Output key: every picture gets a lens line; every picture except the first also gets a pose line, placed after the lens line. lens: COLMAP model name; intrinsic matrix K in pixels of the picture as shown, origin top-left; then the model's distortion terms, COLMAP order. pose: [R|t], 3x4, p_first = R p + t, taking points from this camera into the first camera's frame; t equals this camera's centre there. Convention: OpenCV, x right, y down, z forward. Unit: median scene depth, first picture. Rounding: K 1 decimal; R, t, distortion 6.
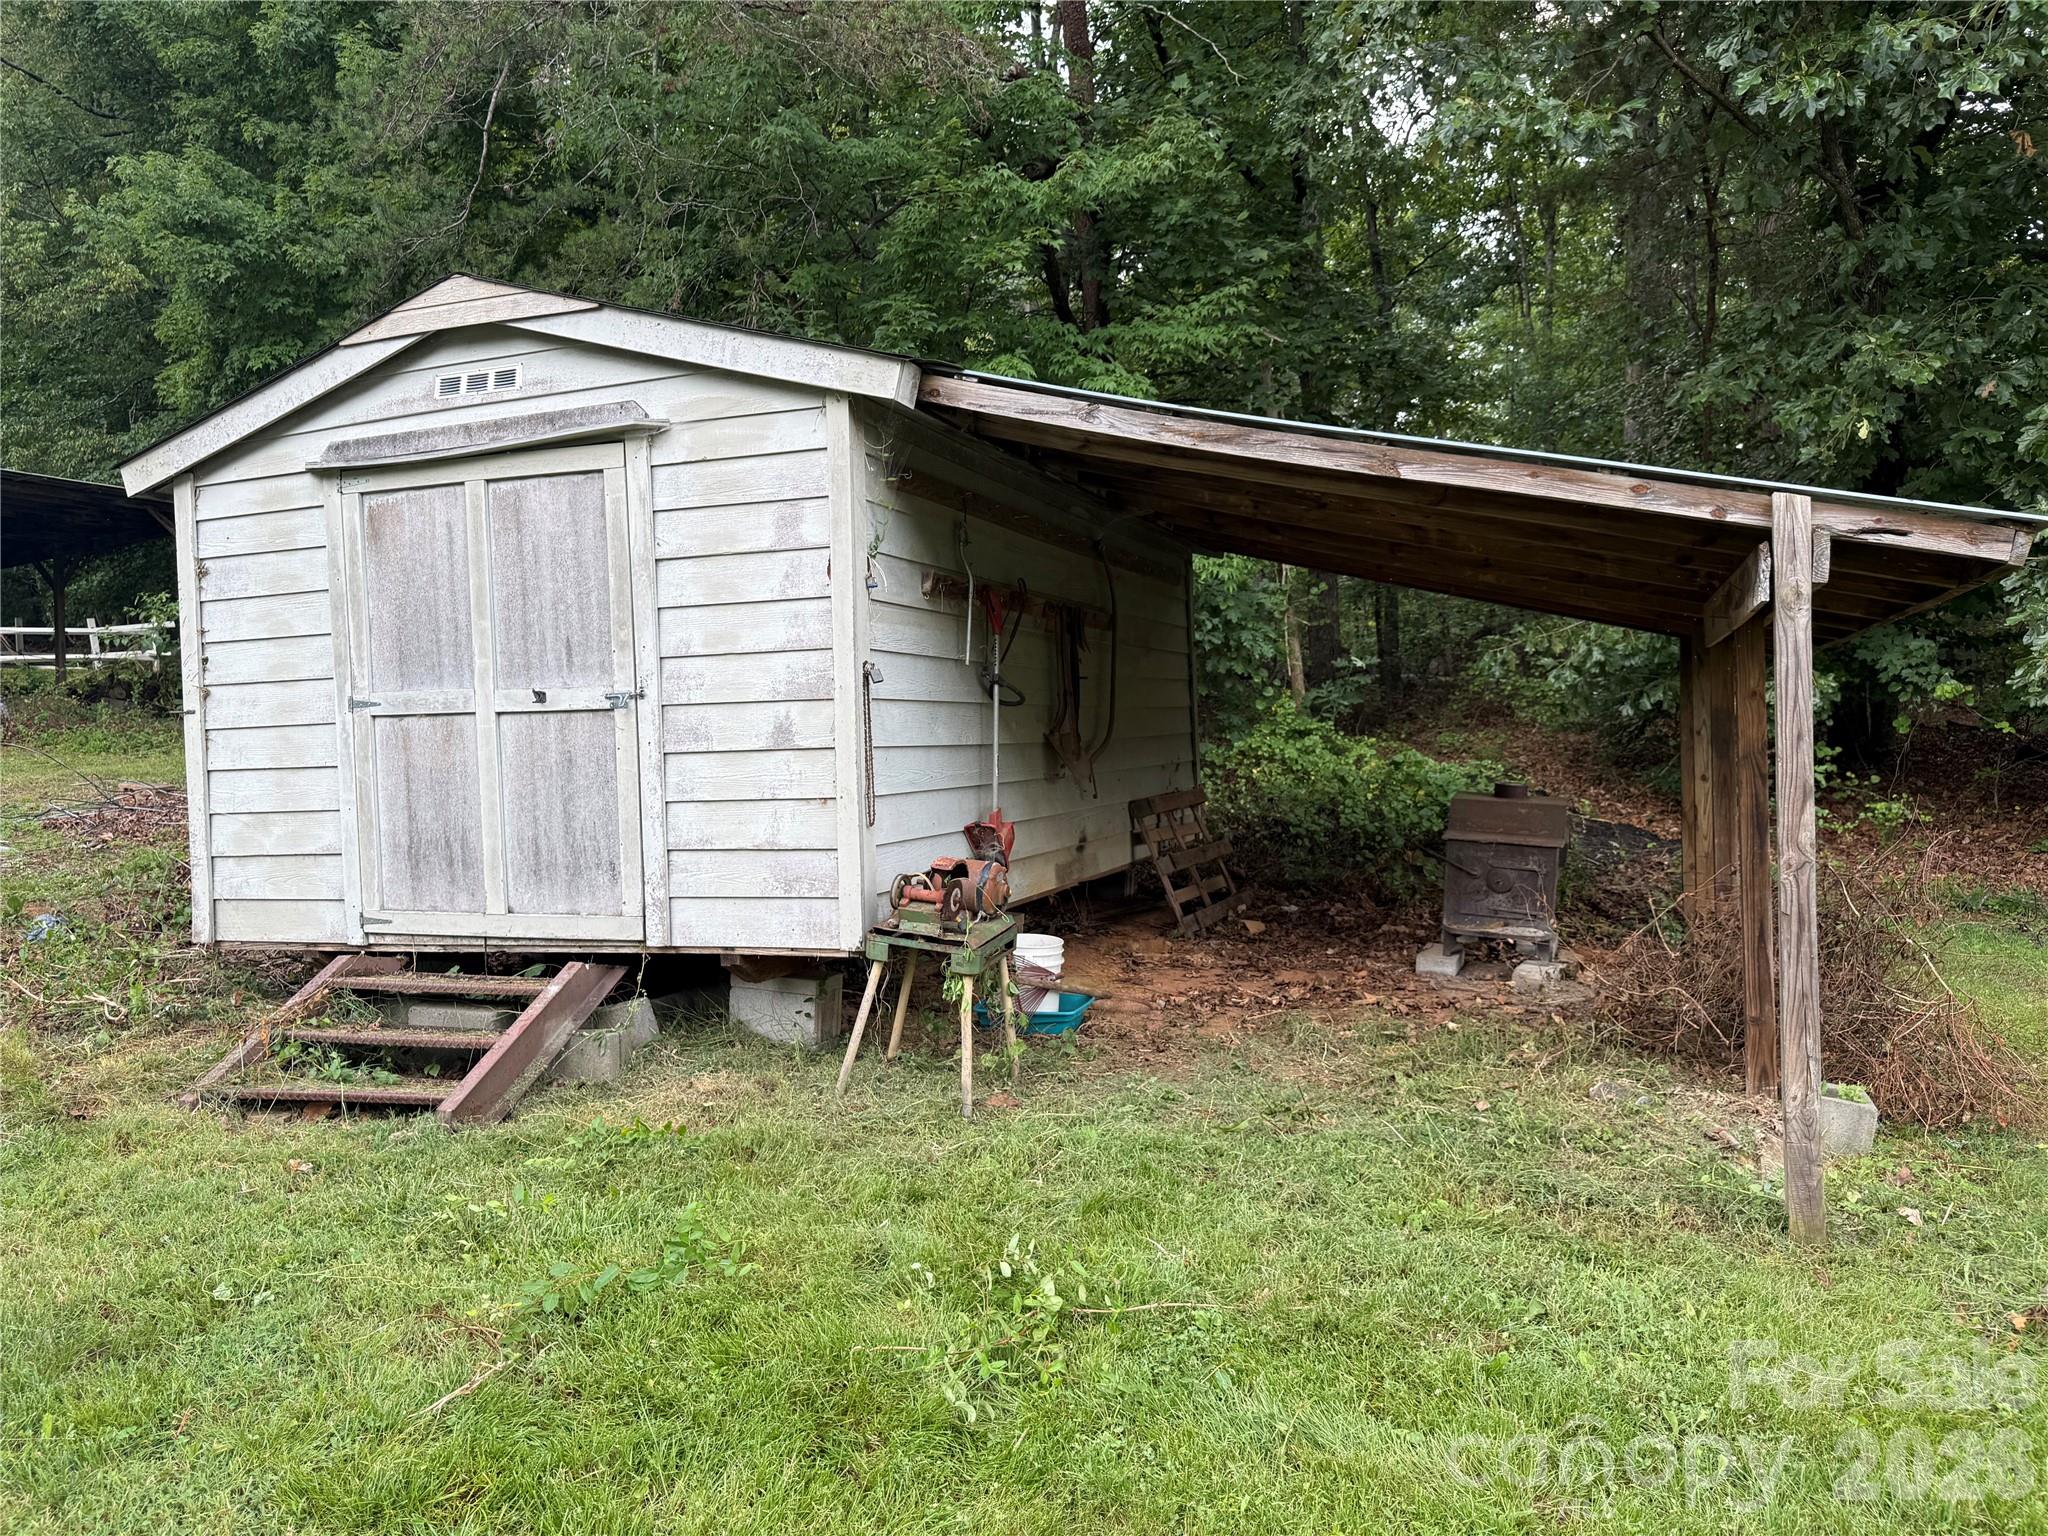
lens RADIAL K [[1438.5, 0, 1024.0], [0, 1438.5, 768.0], [0, 0, 1]] dist [0.042816, -0.041130]
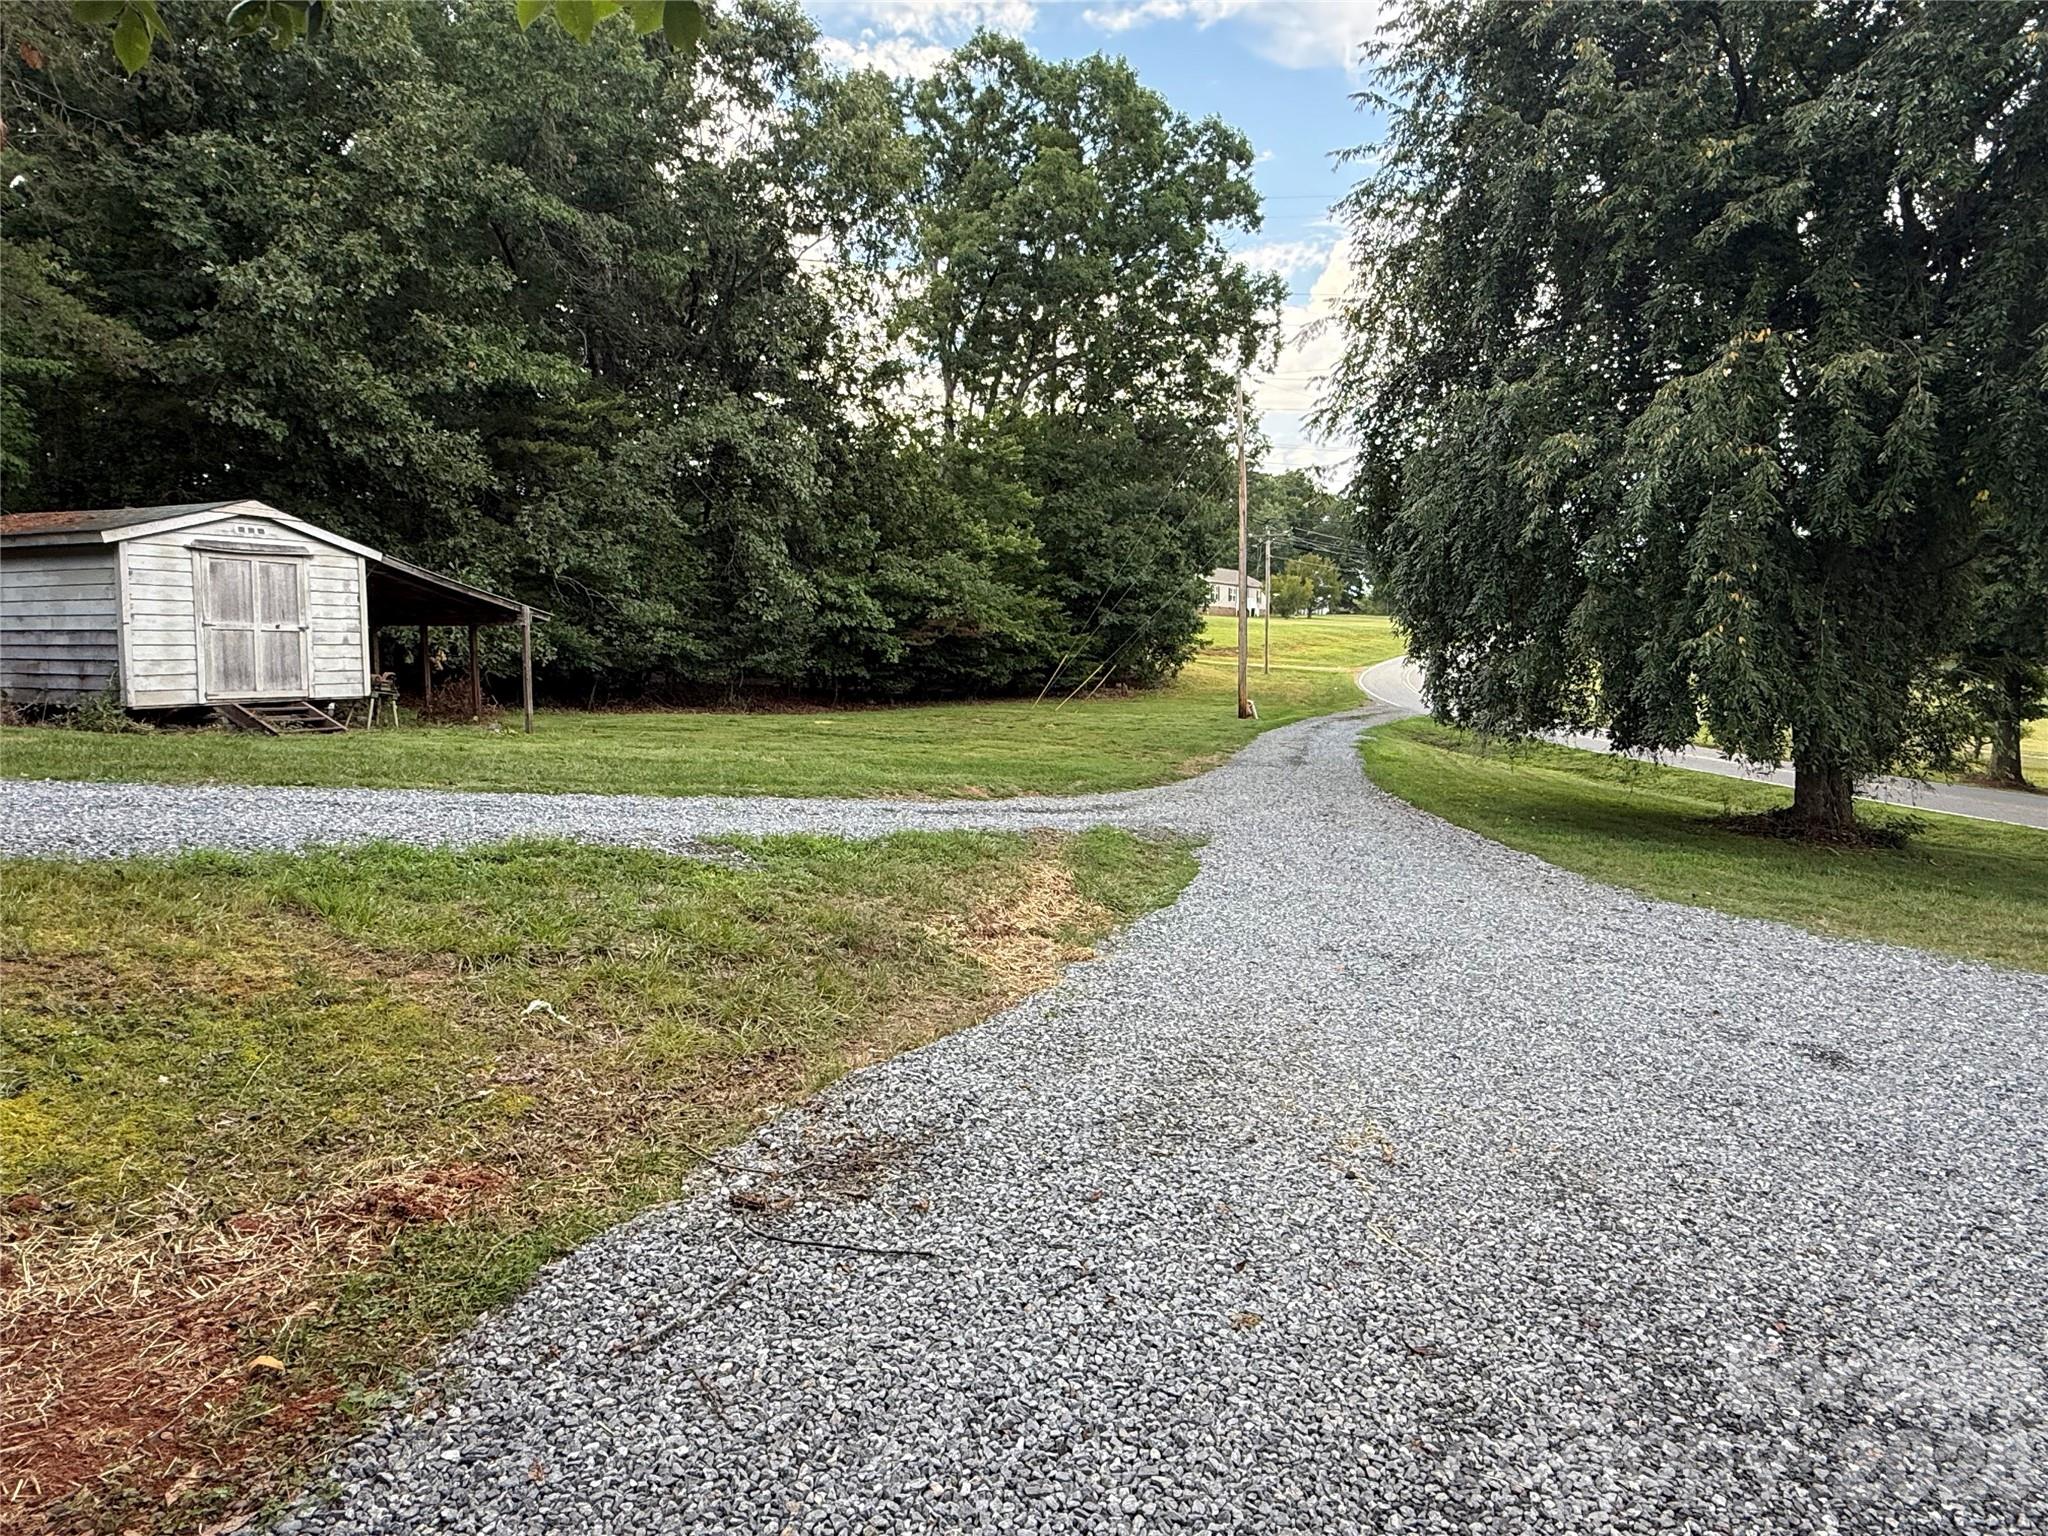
lens RADIAL K [[1183.7, 0, 1013.1], [0, 1183.7, 763.6], [0, 0, 1]] dist [0.002587, 0.000350]
pose [[0.062872, -0.067769, 0.995718, -3.009206], [0.010323, 0.997683, 0.067251, 0.101777], [-0.997968, 0.006051, 0.063426, -0.911186]]
